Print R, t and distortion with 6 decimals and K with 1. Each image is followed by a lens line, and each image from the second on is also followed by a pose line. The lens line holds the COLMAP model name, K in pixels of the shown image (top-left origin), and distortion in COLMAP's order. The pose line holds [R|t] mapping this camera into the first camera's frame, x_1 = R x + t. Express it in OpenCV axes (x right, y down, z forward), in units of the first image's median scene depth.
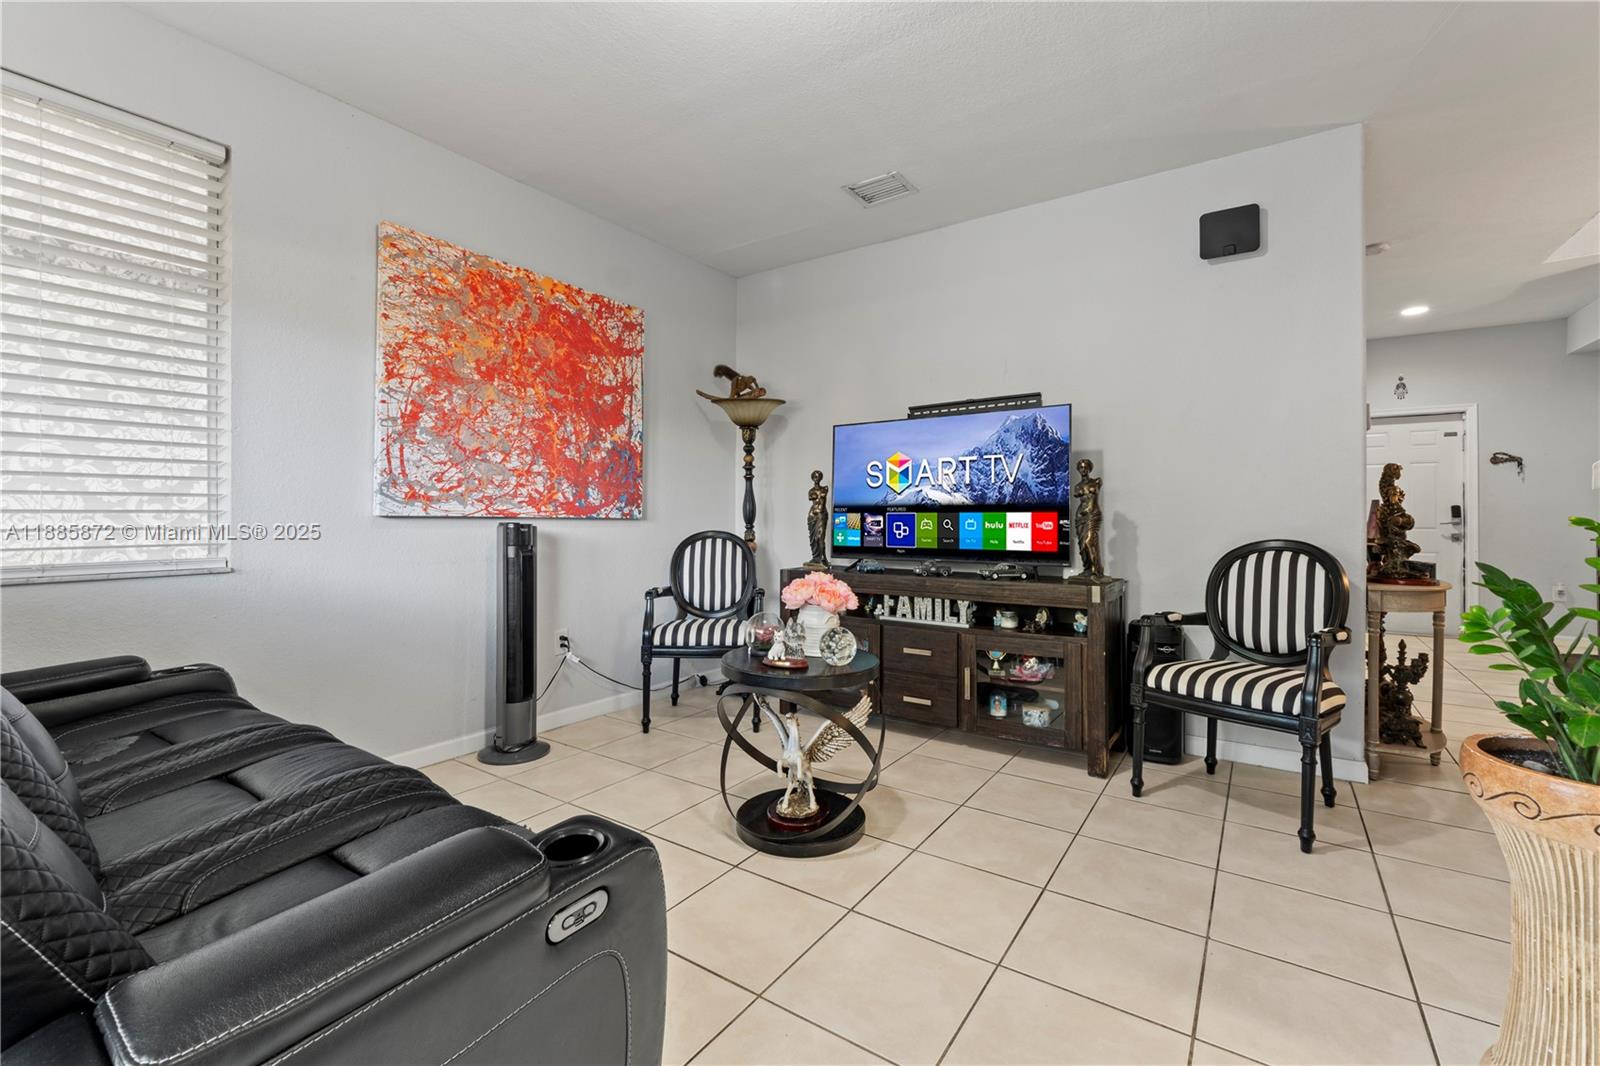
lens RADIAL K [[690.3, 0, 809.2], [0, 690.3, 514.9], [0, 0, 1]] dist [-0.000037, -0.001338]
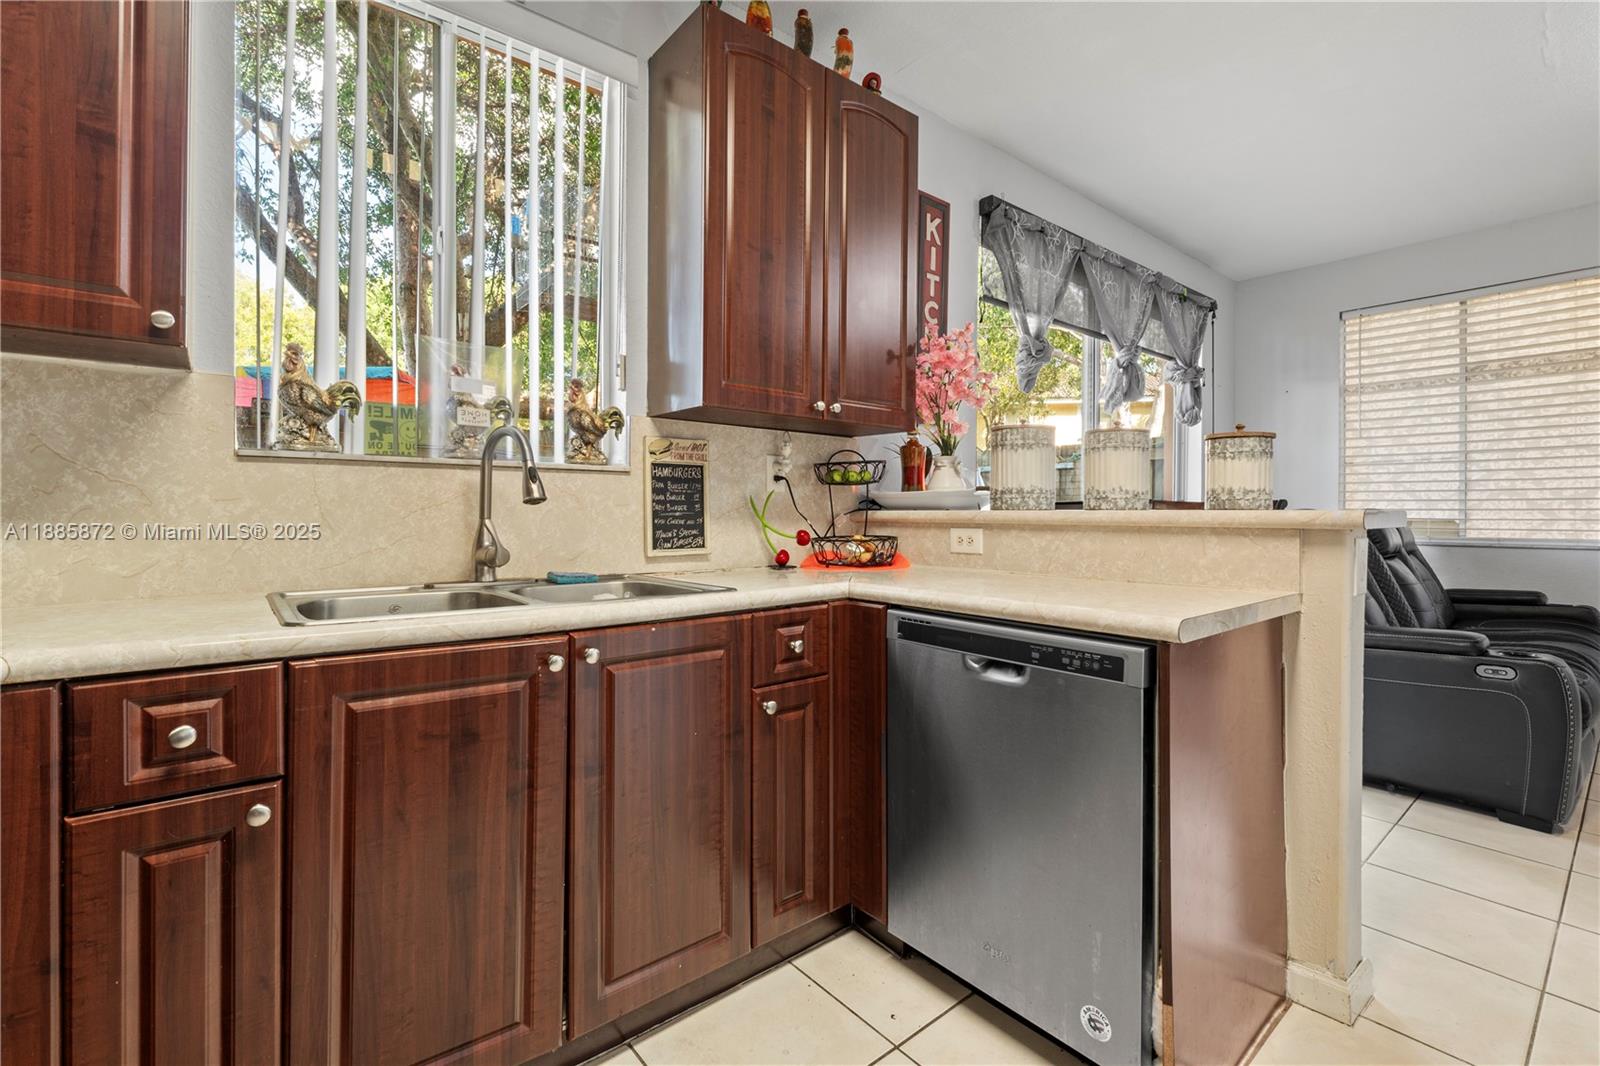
lens RADIAL K [[690.3, 0, 797.4], [0, 690.3, 513.0], [0, 0, 1]] dist [-0.000037, -0.001338]
pose [[-0.276373, -0.002867, -0.961046, 0.785273], [-0.002468, 0.999994, -0.002273, 0.007977], [0.961047, 0.001744, -0.276379, -0.214247]]
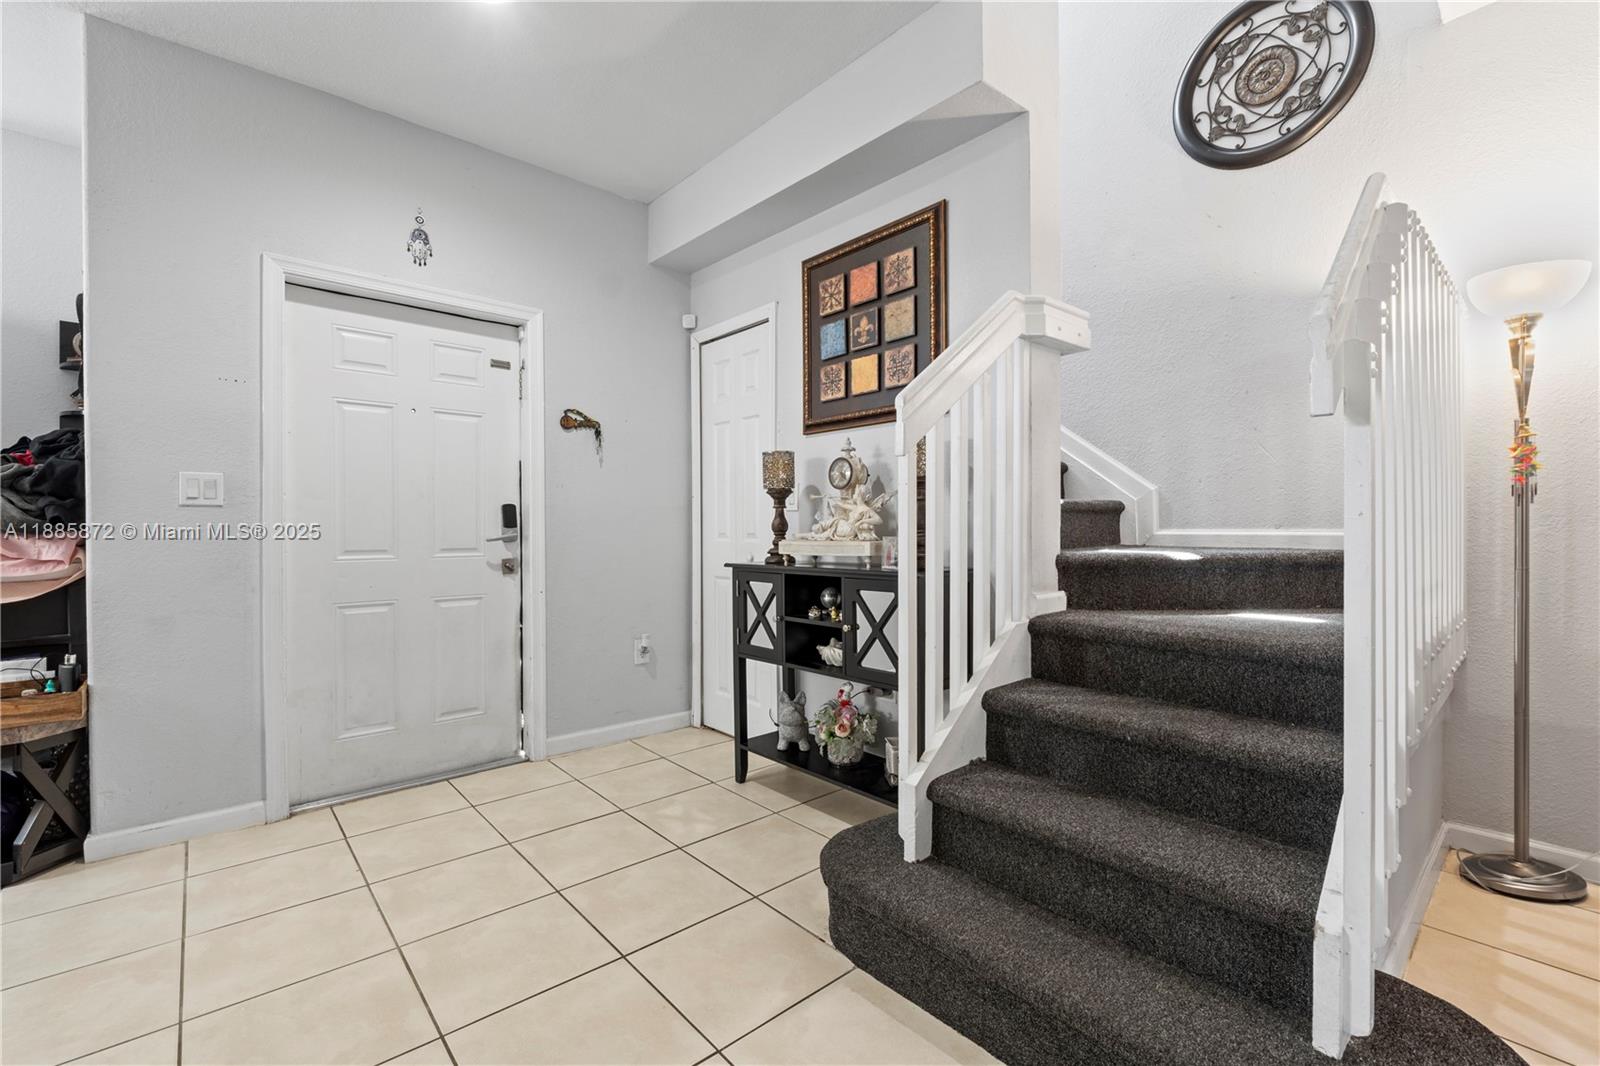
lens RADIAL K [[690.3, 0, 797.2], [0, 690.3, 527.8], [0, 0, 1]] dist [-0.000037, -0.001338]
pose [[0.268258, -0.002445, 0.963344, 0.920977], [0.002311, 0.999996, 0.001894, 0.006616], [-0.963344, 0.001718, 0.268263, 1.208288]]
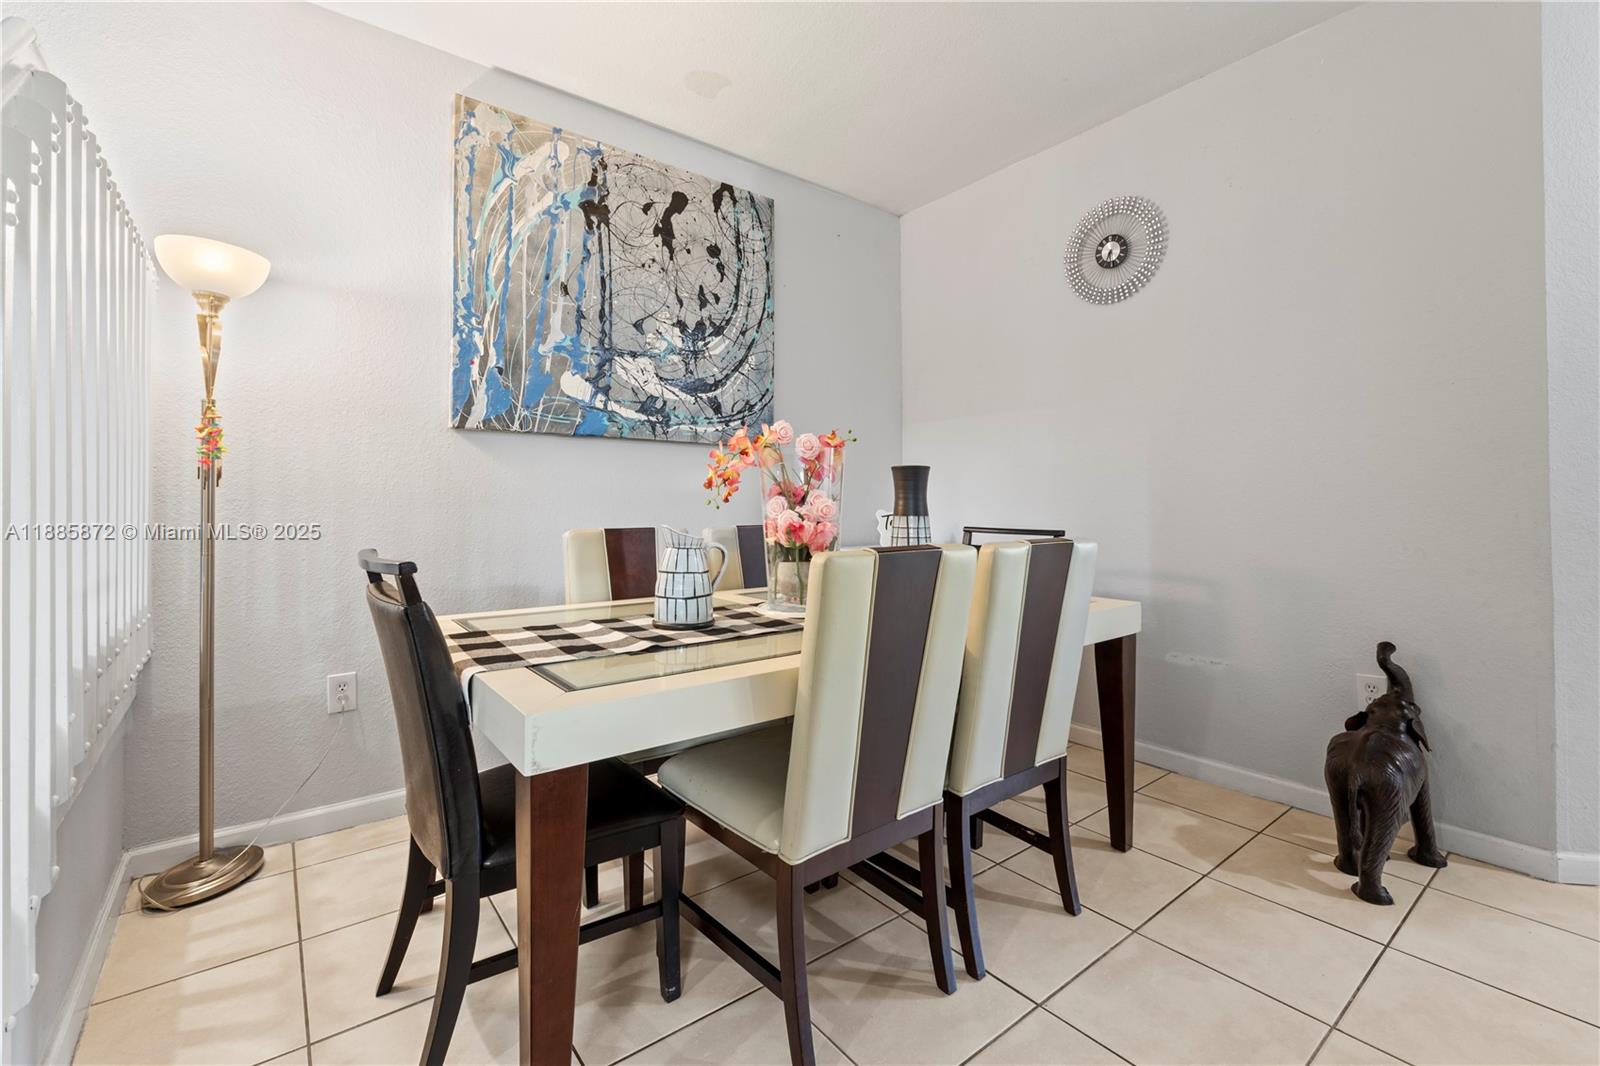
lens RADIAL K [[690.3, 0, 811.7], [0, 690.3, 500.8], [0, 0, 1]] dist [-0.000037, -0.001338]
pose [[-0.949158, 0.008731, 0.314680, 1.002553], [0.005097, 0.999911, -0.012367, 0.009969], [-0.314760, -0.010135, -0.949117, 1.152879]]
